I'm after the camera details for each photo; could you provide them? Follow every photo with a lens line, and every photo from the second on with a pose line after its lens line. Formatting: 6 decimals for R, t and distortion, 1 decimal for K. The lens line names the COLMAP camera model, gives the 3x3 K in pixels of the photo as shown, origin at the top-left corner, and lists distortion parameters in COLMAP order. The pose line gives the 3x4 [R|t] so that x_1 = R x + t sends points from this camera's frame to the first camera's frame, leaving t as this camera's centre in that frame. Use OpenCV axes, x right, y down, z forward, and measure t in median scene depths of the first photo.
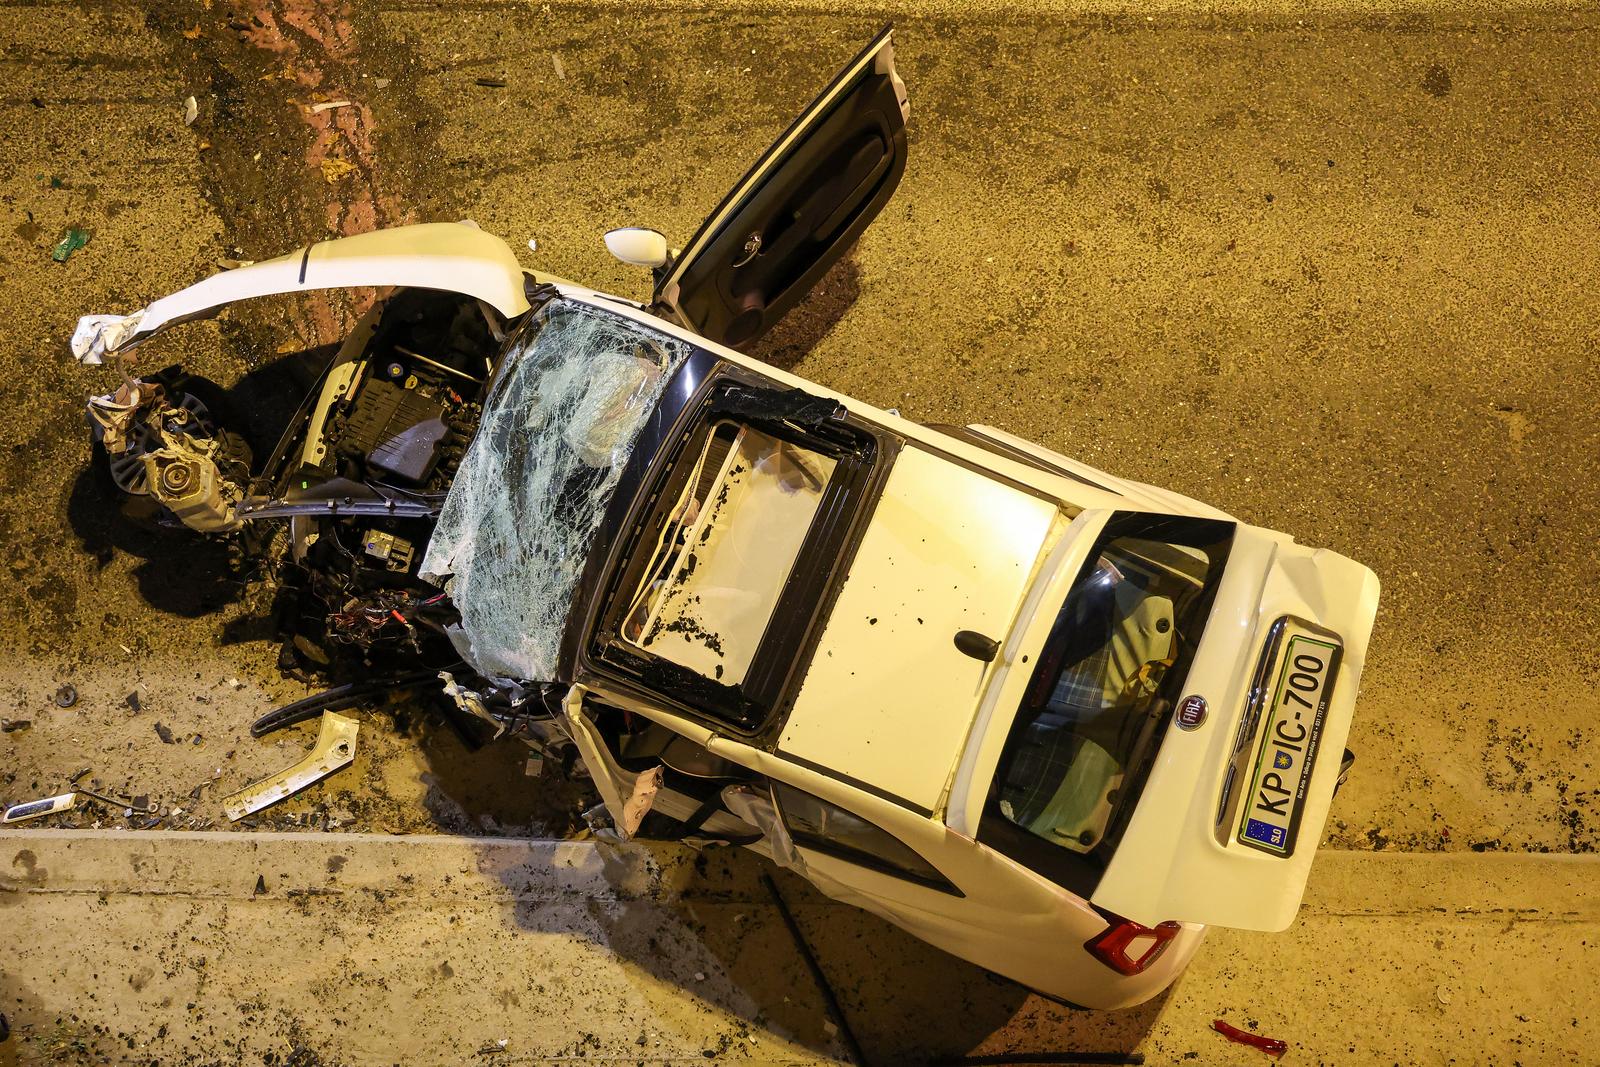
lens RADIAL K [[1976.5, 0, 800.0], [0, 1976.5, 533.5], [0, 0, 1]] dist [0.120535, 0.069586]
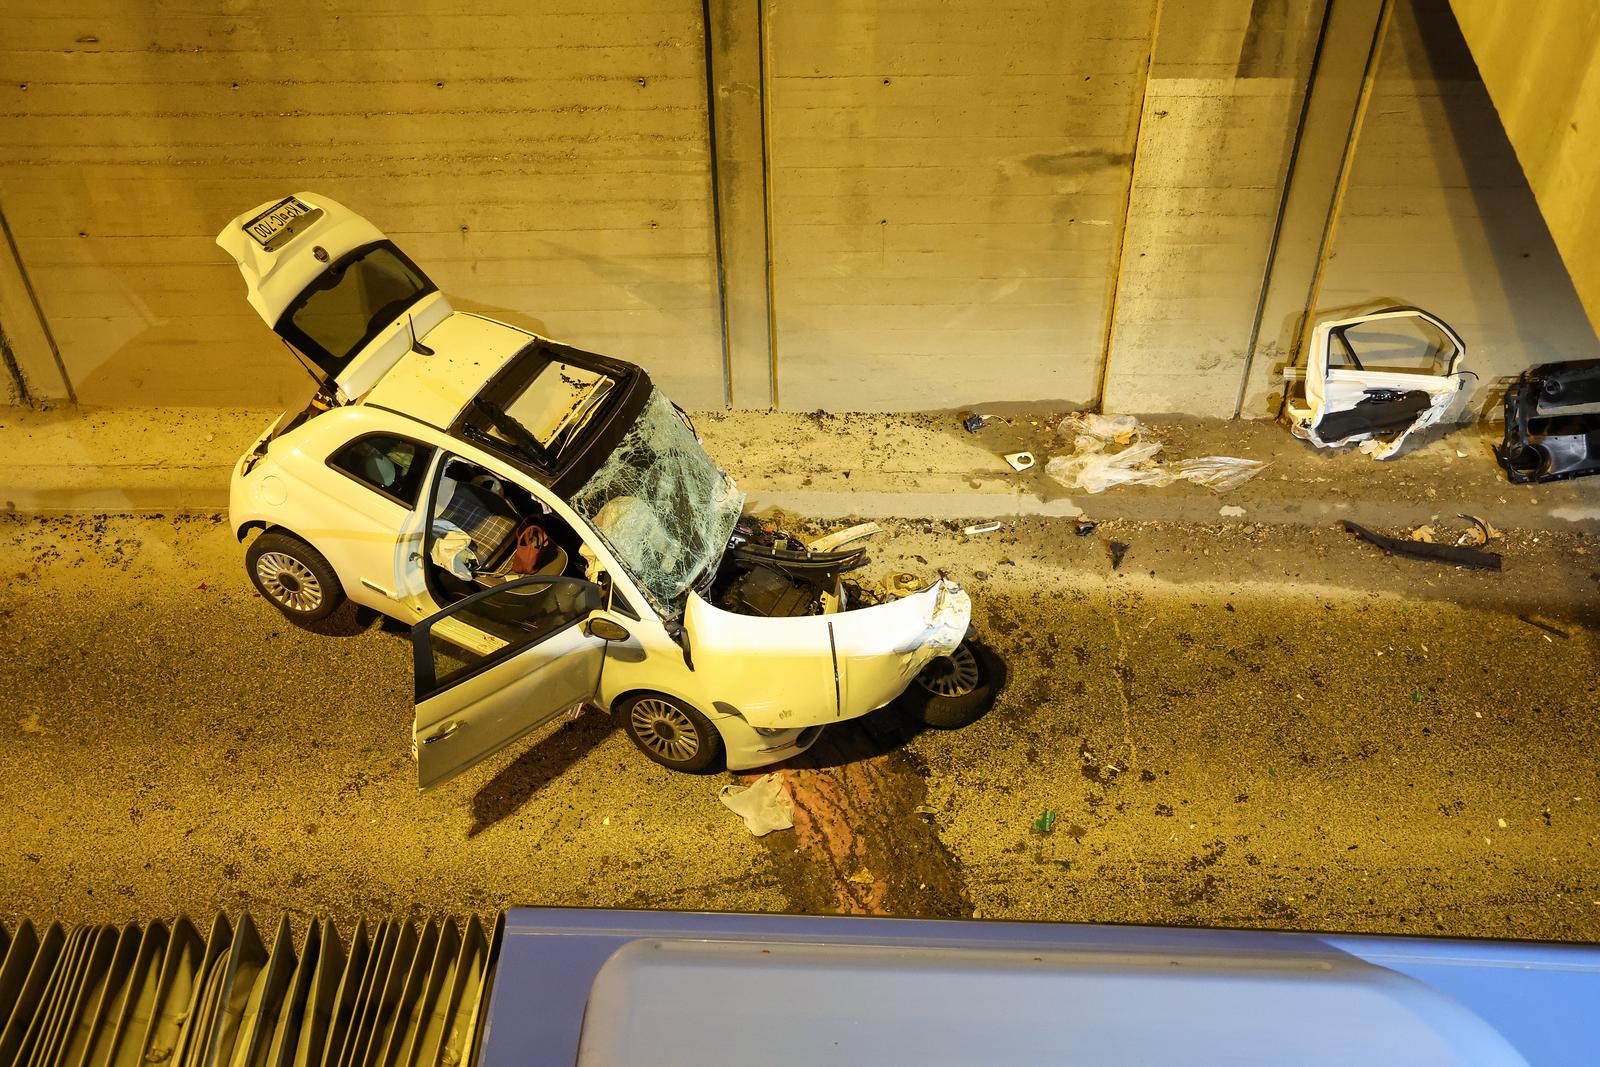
lens RADIAL K [[1705.5, 0, 800.0], [0, 1705.5, 533.5], [0, 0, 1]] dist [0.062353, 0.020586]
pose [[-0.999766, 0.009027, -0.019648, -0.176546], [-0.021558, -0.486657, 0.873327, -1.086370], [-0.001678, 0.873547, 0.486737, 0.263012]]
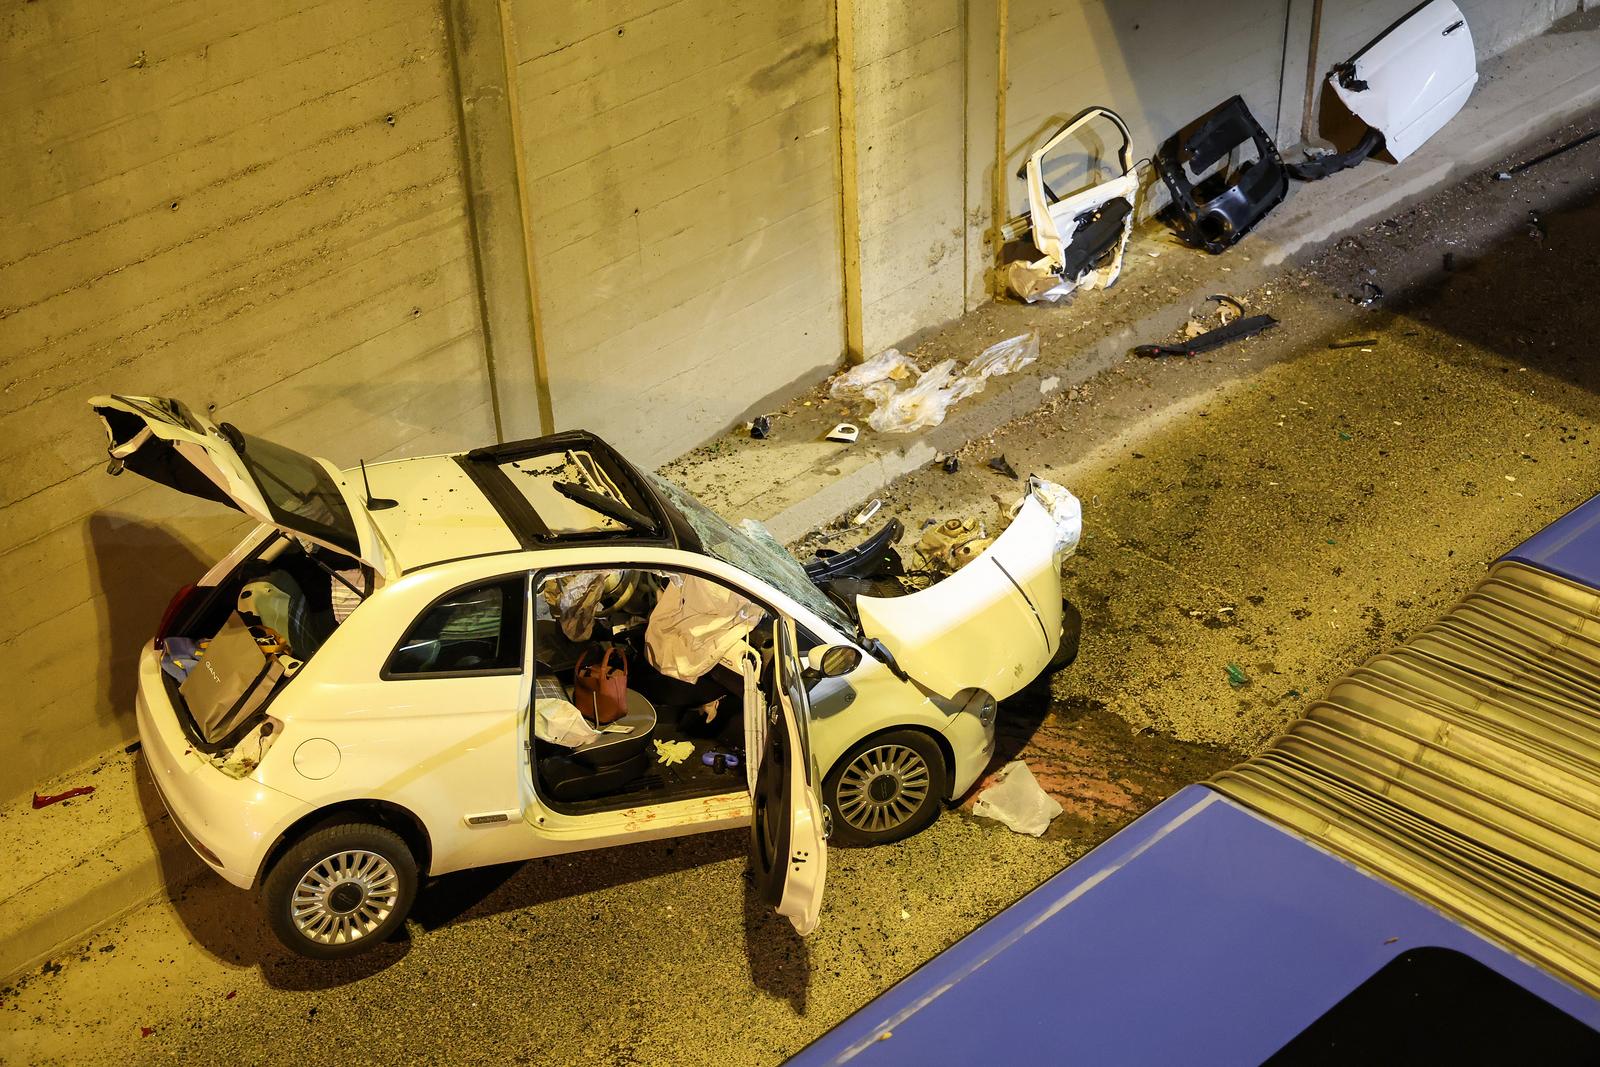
lens RADIAL K [[2589.3, 0, 800.0], [0, 2589.3, 533.5], [0, 0, 1]] dist [0.235342, 0.151045]
pose [[-0.680103, 0.400978, -0.613740, 0.757915], [-0.703581, -0.121765, 0.700105, -1.066047], [0.205994, 0.907959, 0.364933, 0.301858]]
